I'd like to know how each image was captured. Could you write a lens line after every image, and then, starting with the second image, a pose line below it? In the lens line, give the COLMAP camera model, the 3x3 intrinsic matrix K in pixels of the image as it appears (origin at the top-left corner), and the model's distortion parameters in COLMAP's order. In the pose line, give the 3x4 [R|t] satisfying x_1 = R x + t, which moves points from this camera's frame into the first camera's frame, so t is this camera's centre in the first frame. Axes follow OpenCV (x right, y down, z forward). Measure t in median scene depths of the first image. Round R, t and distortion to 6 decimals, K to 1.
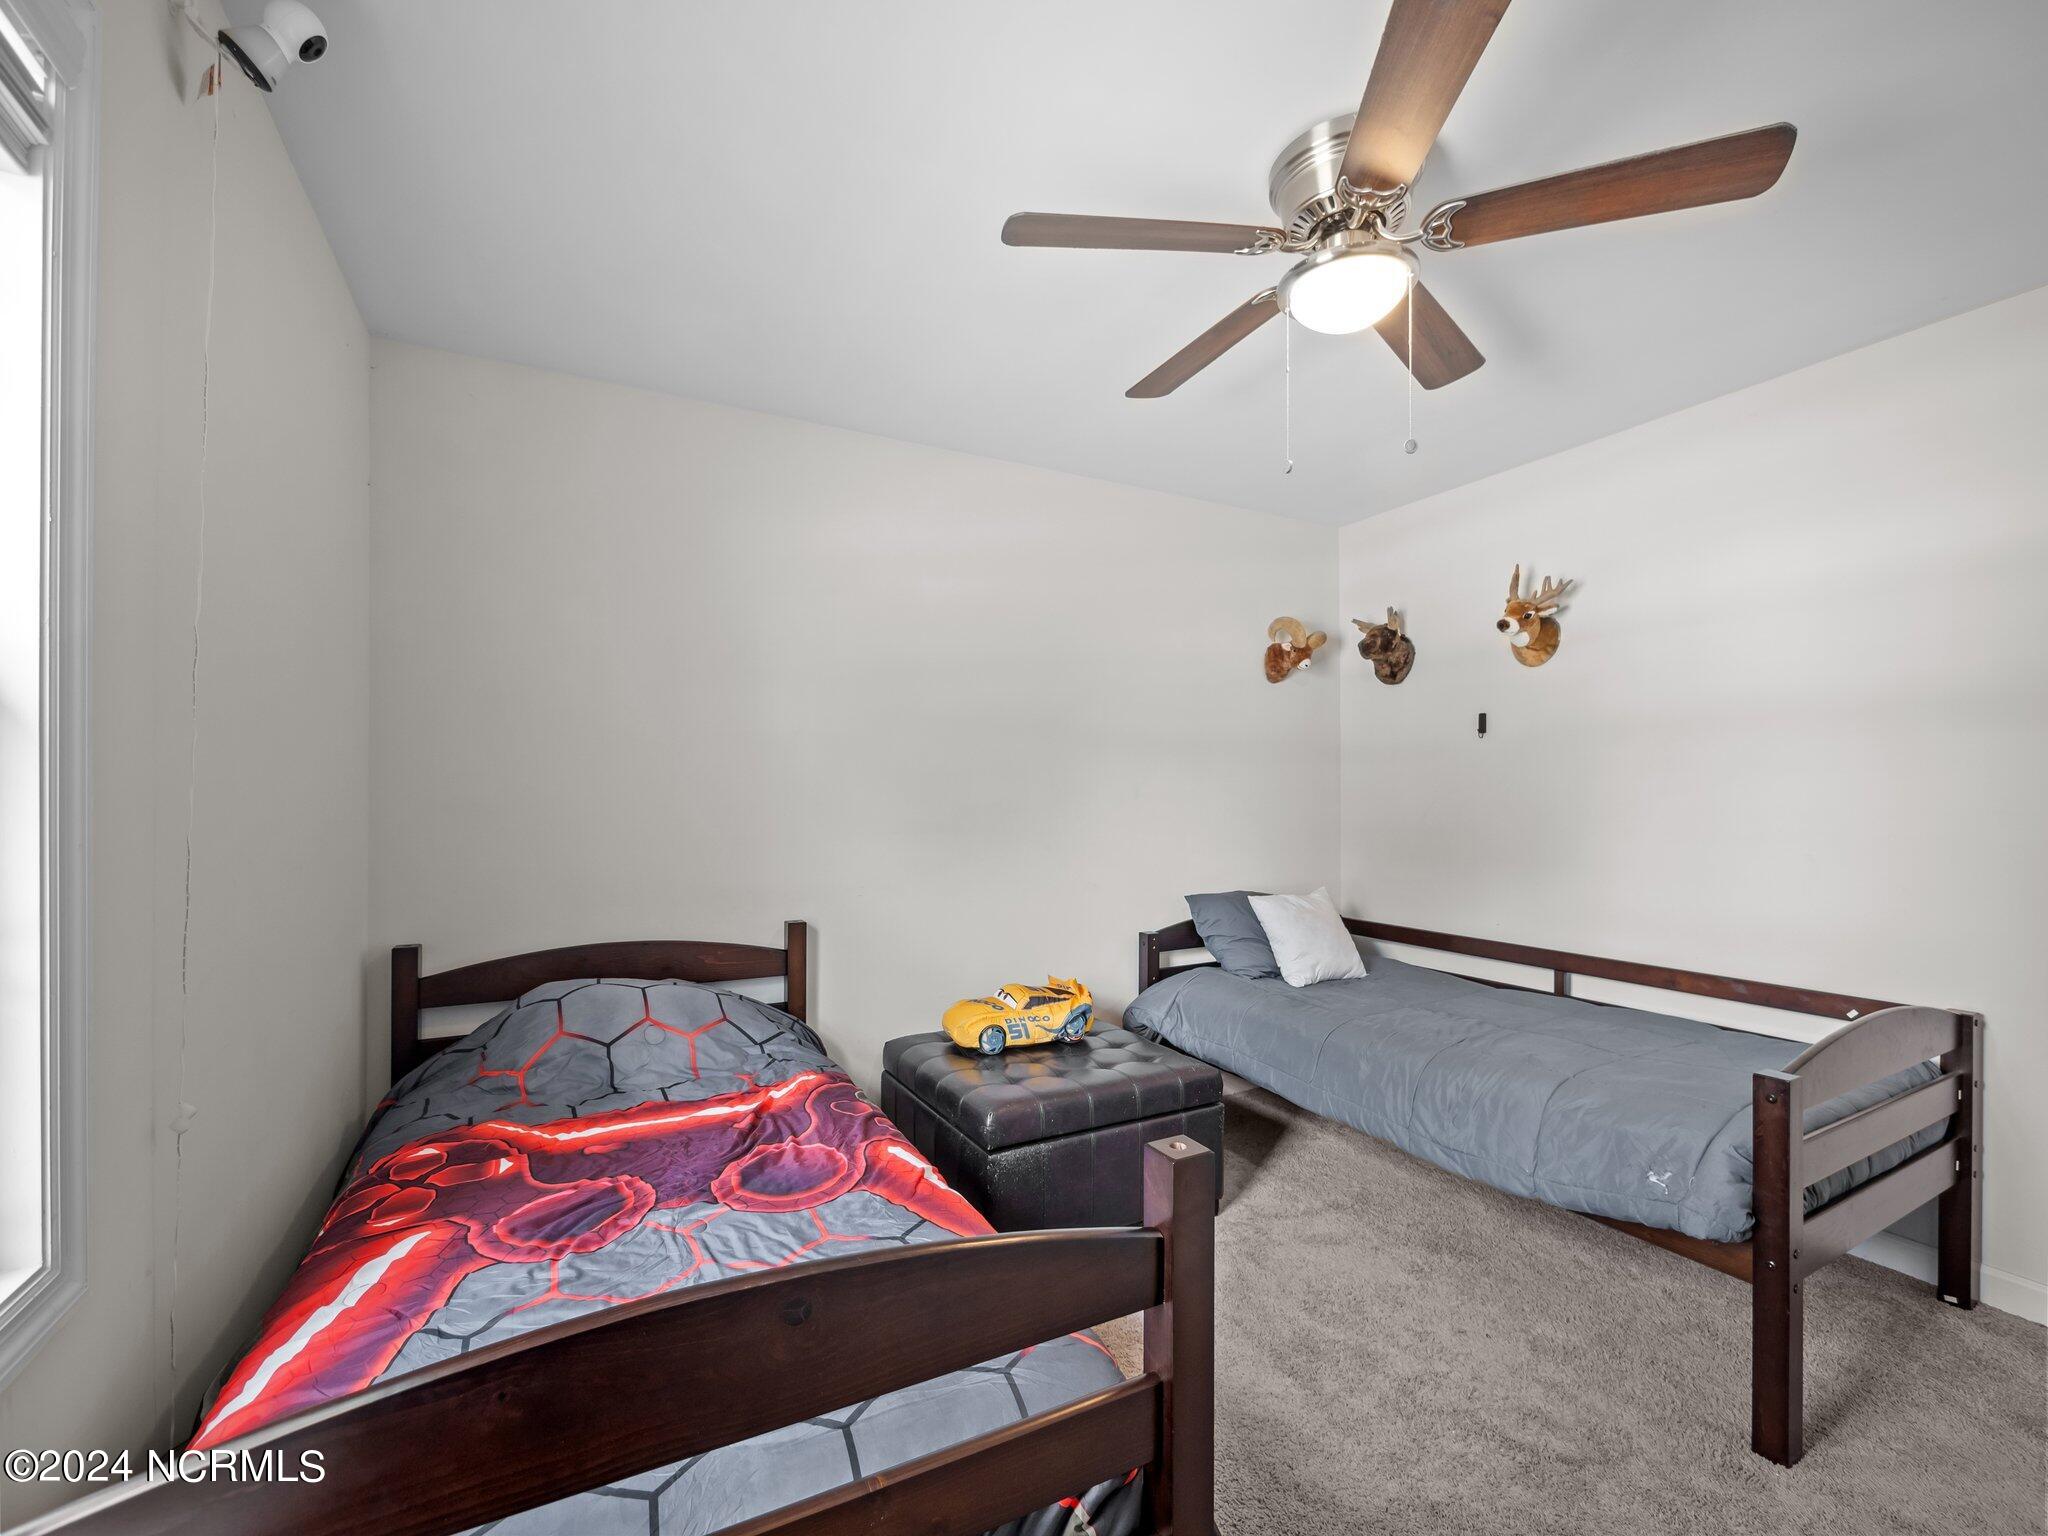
lens RADIAL K [[862.0, 0, 1023.6], [0, 862.0, 780.8], [0, 0, 1]] dist [-0.002228, -0.000123]
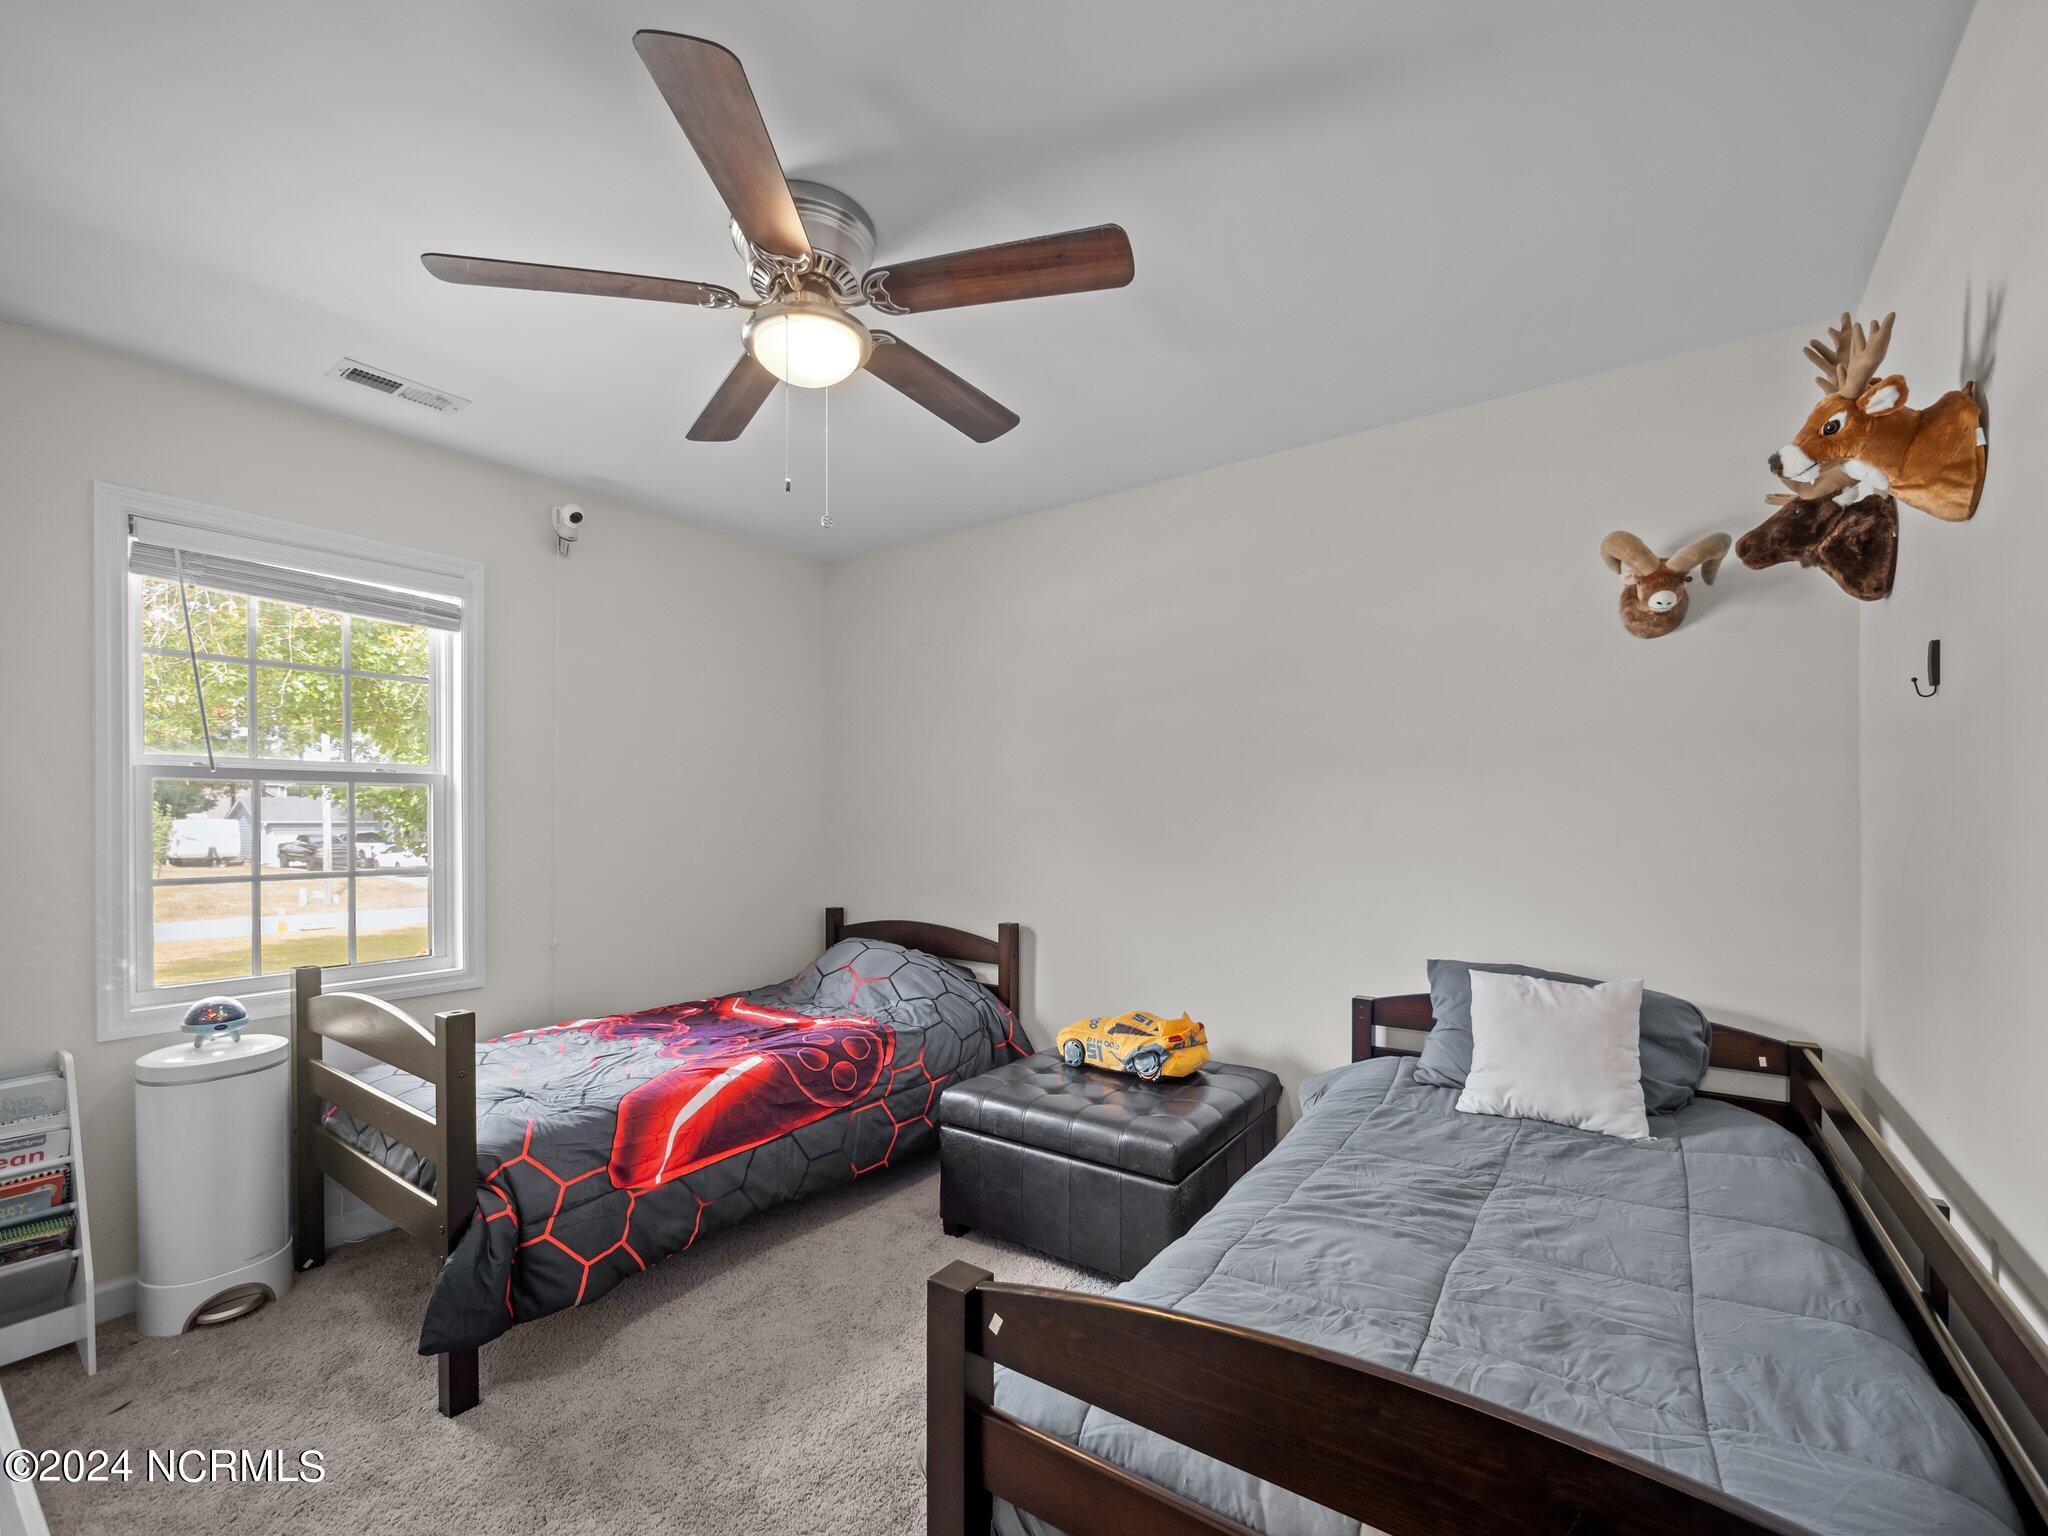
lens RADIAL K [[867.9, 0, 1020.7], [0, 867.9, 807.5], [0, 0, 1]] dist [0.001122, 0.000143]
pose [[0.449592, -0.014024, -0.893124, 0.874717], [0.015687, 0.999847, -0.007803, 0.006017], [0.893096, -0.010503, 0.449743, 0.454775]]
